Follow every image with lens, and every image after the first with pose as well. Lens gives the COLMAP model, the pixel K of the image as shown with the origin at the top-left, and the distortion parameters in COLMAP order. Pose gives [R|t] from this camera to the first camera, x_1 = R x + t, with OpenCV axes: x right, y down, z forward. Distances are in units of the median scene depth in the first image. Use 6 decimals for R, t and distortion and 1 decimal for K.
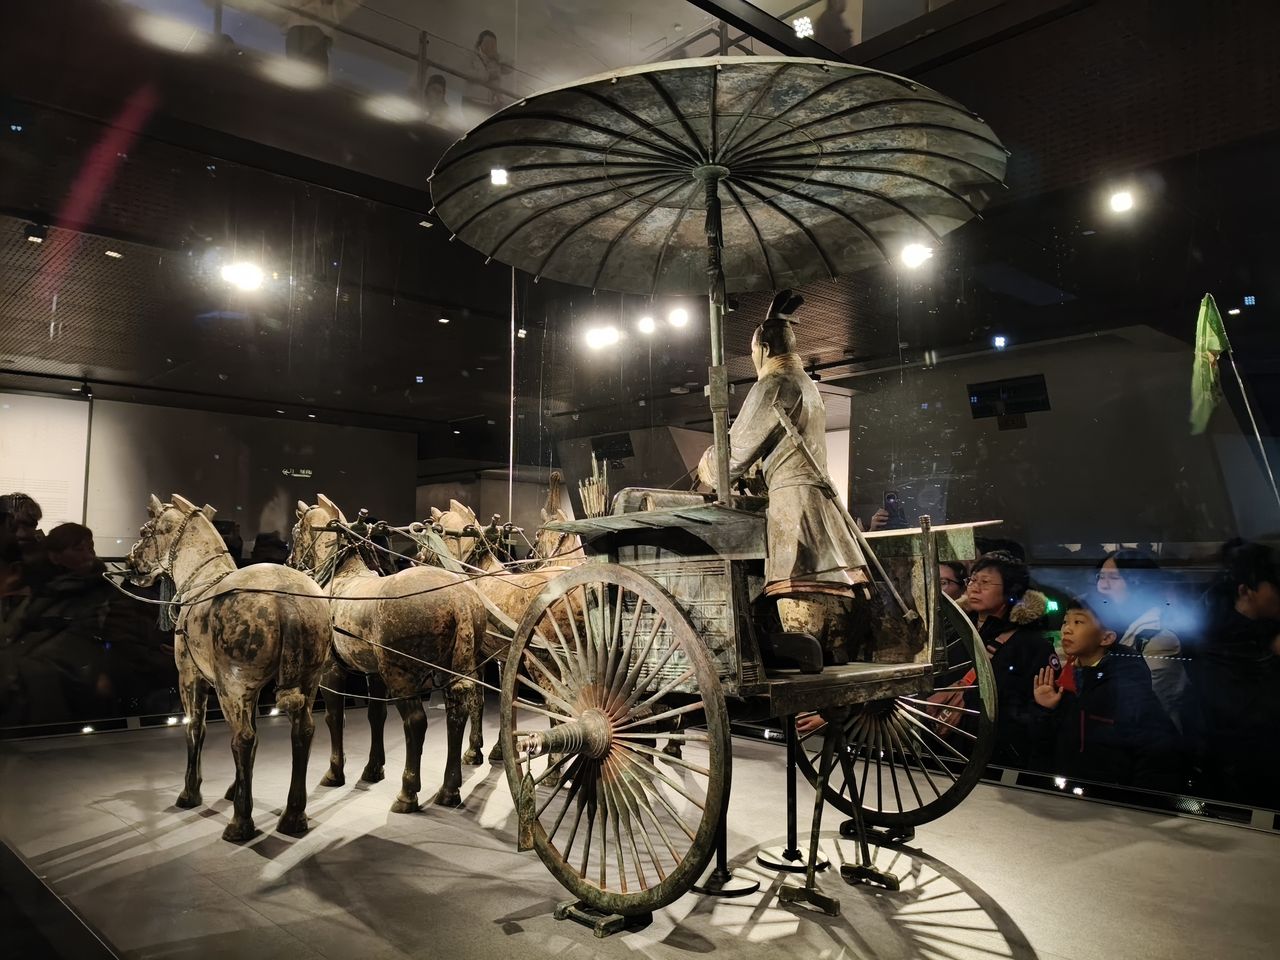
lens RADIAL K [[970.6, 0, 647.9], [0, 970.6, 478.1], [0, 0, 1]] dist [0.100639, -0.217384]
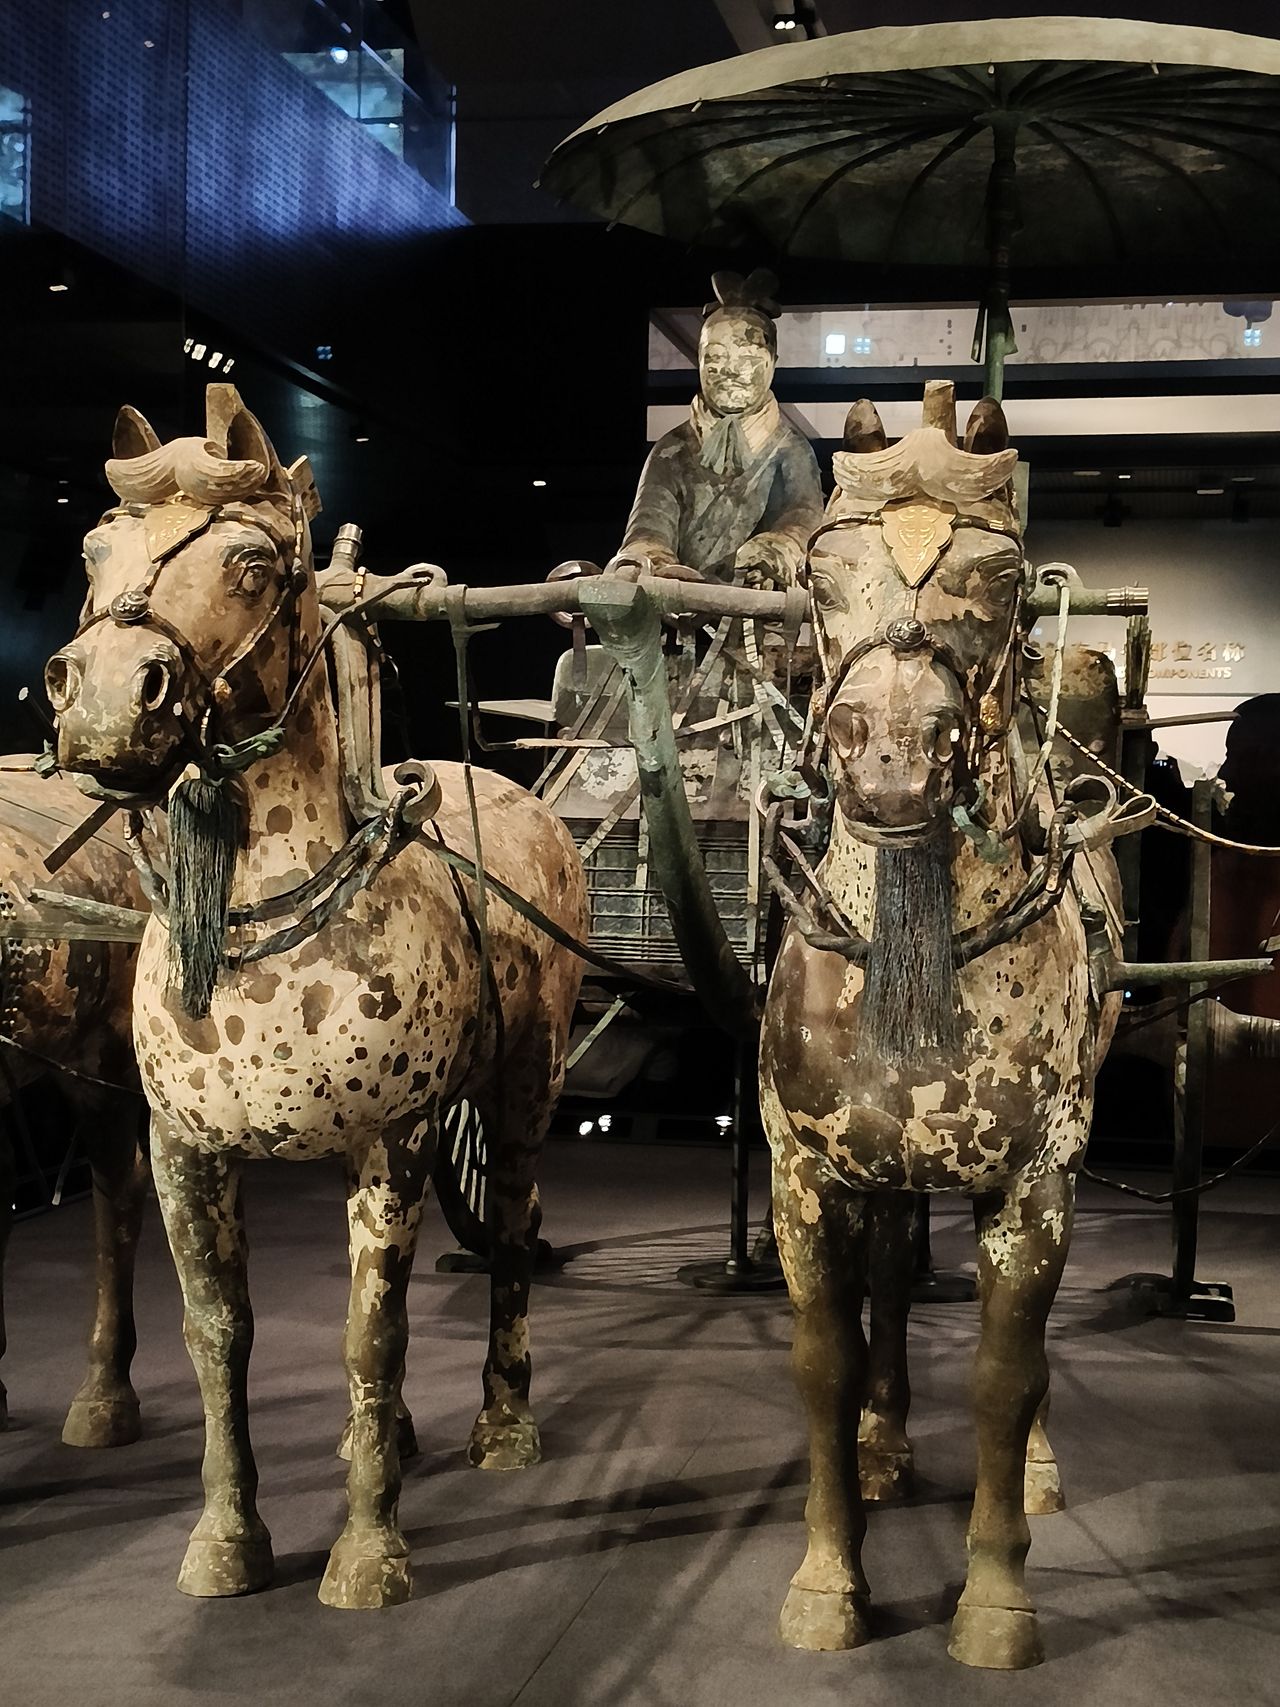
lens RADIAL K [[2580.3, 0, 640.4], [0, 2580.3, 829.0], [0, 0, 1]] dist [0.394752, -2.003061]
pose [[-0.579539, -0.024452, 0.814578, -1.018941], [-0.098938, 0.994267, -0.040544, 0.184487], [-0.808917, -0.104089, -0.578636, 1.879442]]
